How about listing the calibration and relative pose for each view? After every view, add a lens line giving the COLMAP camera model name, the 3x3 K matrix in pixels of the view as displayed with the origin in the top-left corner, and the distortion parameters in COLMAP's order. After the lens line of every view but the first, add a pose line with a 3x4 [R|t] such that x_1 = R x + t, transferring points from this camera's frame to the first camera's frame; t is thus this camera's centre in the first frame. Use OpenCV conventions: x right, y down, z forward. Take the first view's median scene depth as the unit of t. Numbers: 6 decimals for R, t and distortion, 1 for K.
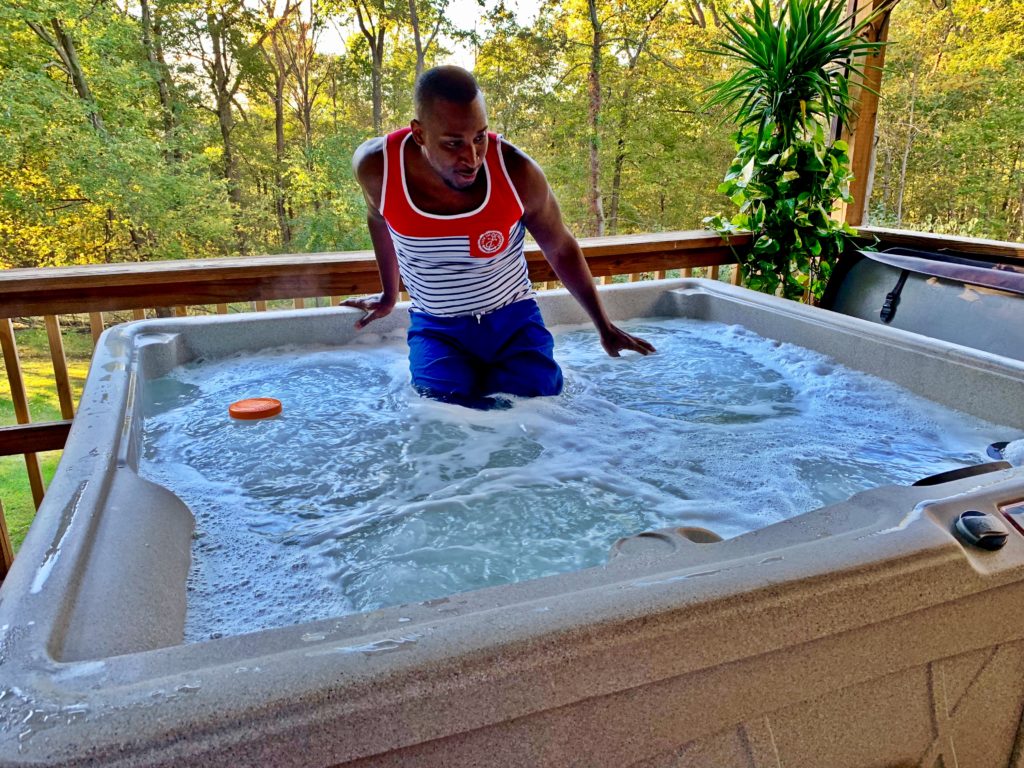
lens RADIAL K [[785.4, 0, 507.4], [0, 785.4, 383.5], [0, 0, 1]] dist [0.022596, -0.012520]
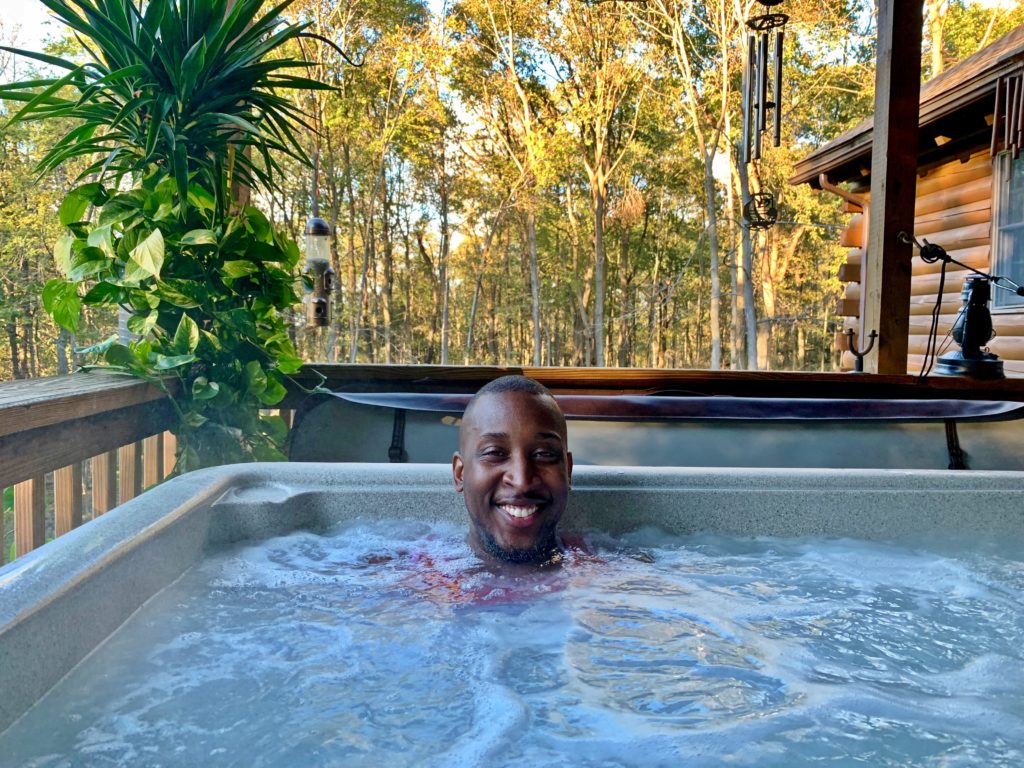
lens RADIAL K [[785.4, 0, 510.6], [0, 785.4, 381.0], [0, 0, 1]] dist [0.022596, -0.012520]
pose [[0.295633, -0.048803, 0.954054, -0.115160], [0.272073, 0.961636, -0.035116, -0.108097], [-0.915739, 0.269954, 0.297570, 0.641943]]
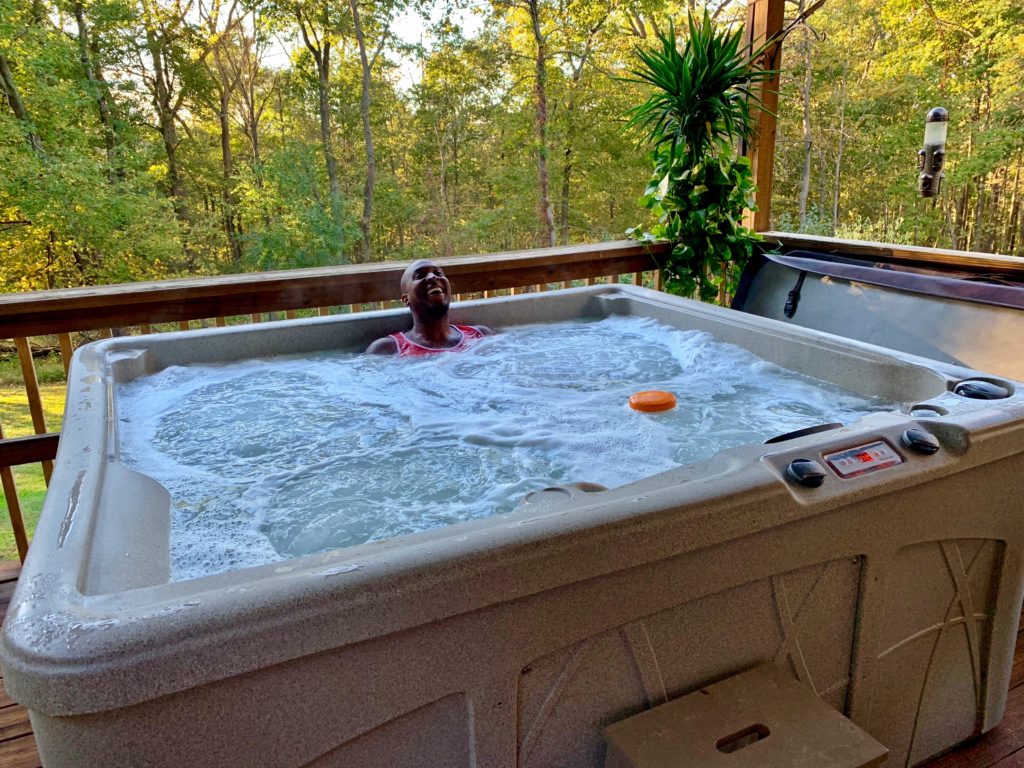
lens RADIAL K [[785.4, 0, 515.8], [0, 785.4, 384.1], [0, 0, 1]] dist [0.022596, -0.012520]
pose [[0.997355, -0.039714, 0.060871, 0.018618], [0.040382, 0.999137, -0.009770, 0.011717], [-0.060431, 0.012203, 0.998098, -0.088861]]
